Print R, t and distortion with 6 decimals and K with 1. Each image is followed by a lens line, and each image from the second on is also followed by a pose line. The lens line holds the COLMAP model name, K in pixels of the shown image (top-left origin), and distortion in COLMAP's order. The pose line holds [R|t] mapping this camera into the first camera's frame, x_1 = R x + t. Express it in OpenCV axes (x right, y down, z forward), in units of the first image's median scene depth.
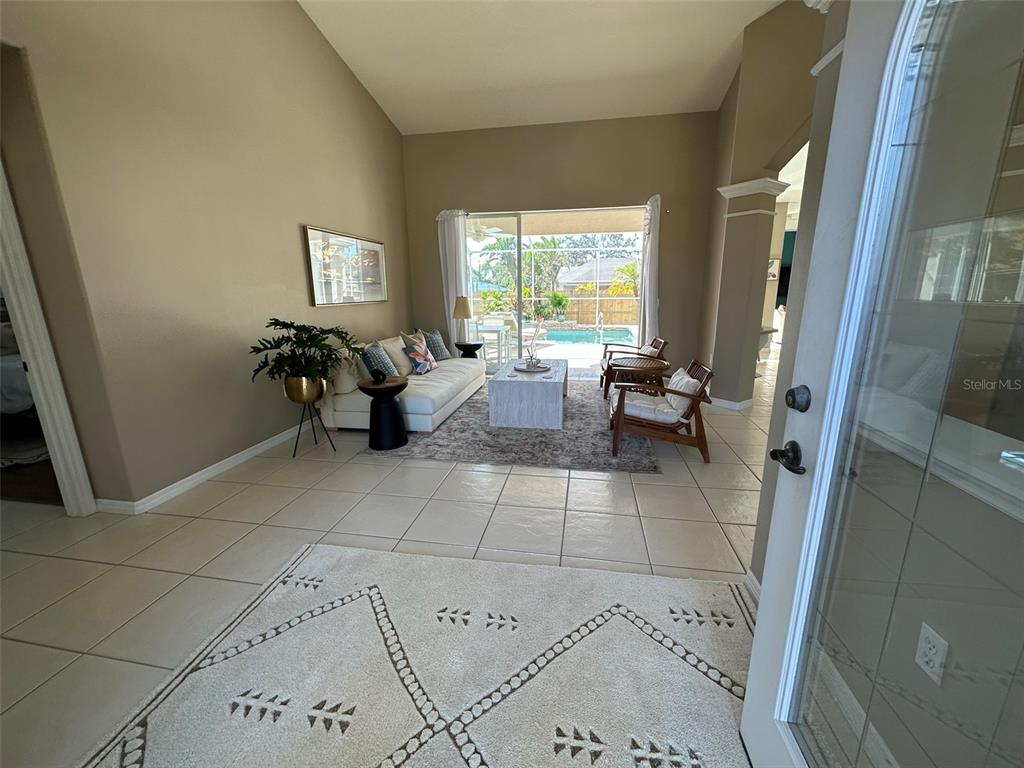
lens RADIAL K [[407.1, 0, 512.0], [0, 407.1, 384.0], [0, 0, 1]] dist [-0.003535, -0.000296]
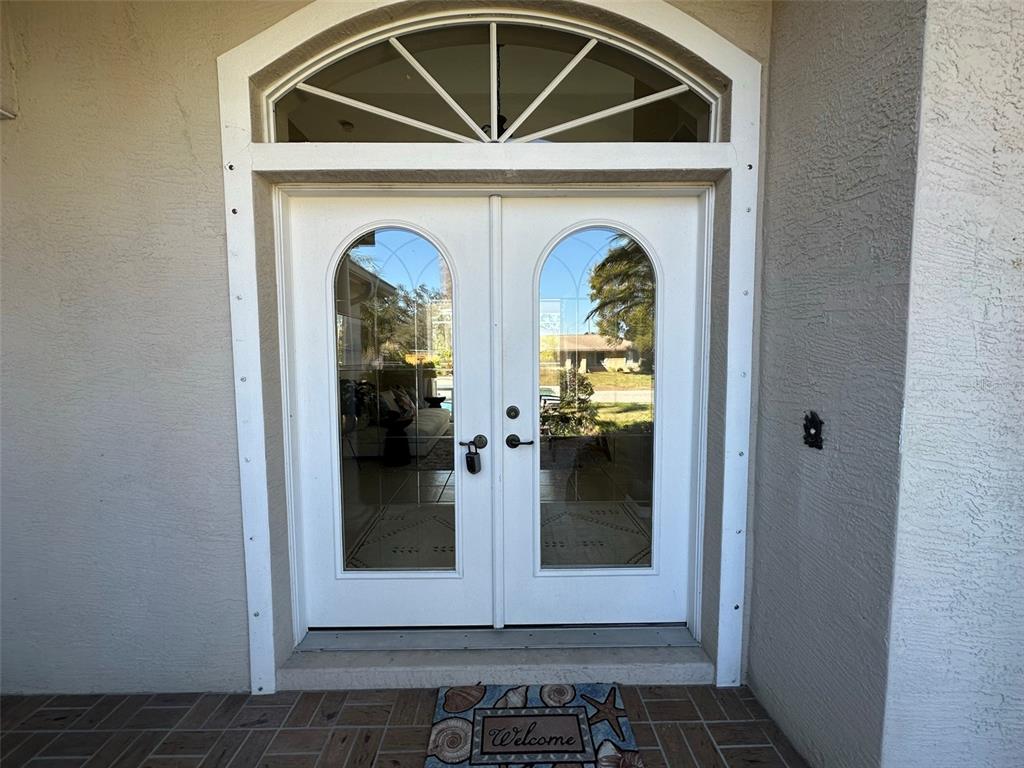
lens RADIAL K [[407.1, 0, 512.0], [0, 407.1, 384.0], [0, 0, 1]] dist [-0.003535, -0.000296]
pose [[0.982452, -0.009450, 0.186276, -0.154164], [0.038650, 0.987352, -0.153762, 0.094847], [-0.182467, 0.158264, 0.970391, -0.420340]]
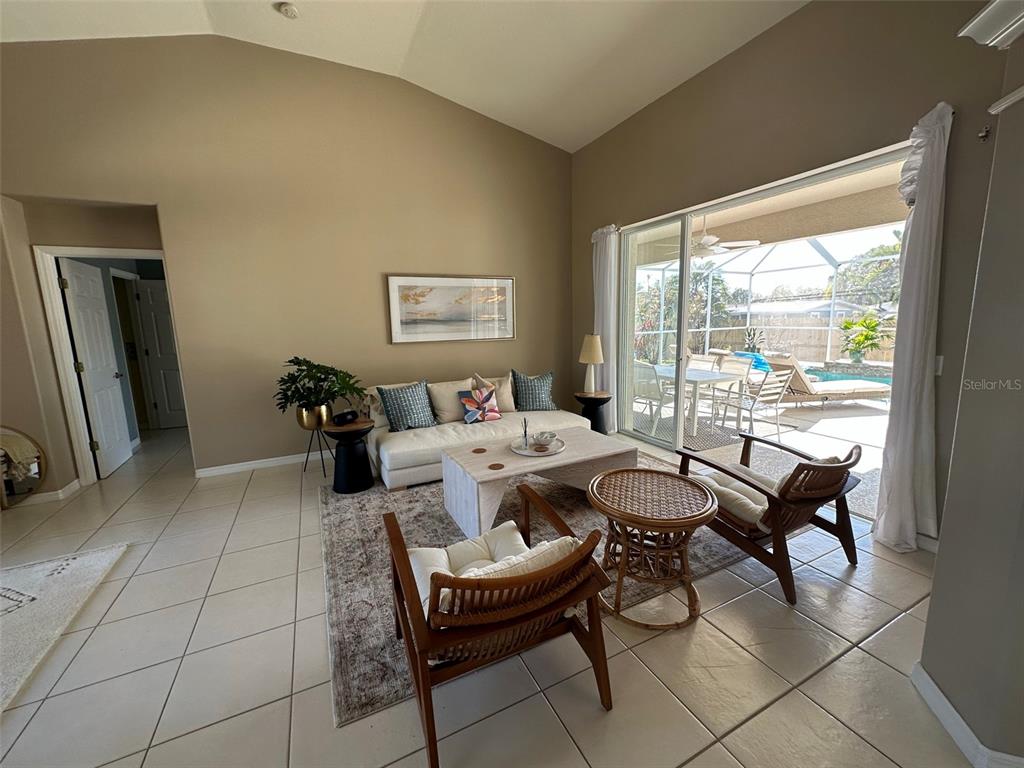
lens RADIAL K [[407.1, 0, 512.0], [0, 407.1, 384.0], [0, 0, 1]] dist [-0.003535, -0.000296]
pose [[0.597258, 0.121552, -0.792785, 0.605934], [-0.165650, 0.985832, 0.026356, -0.169163], [0.784756, 0.115584, 0.608932, 0.595741]]
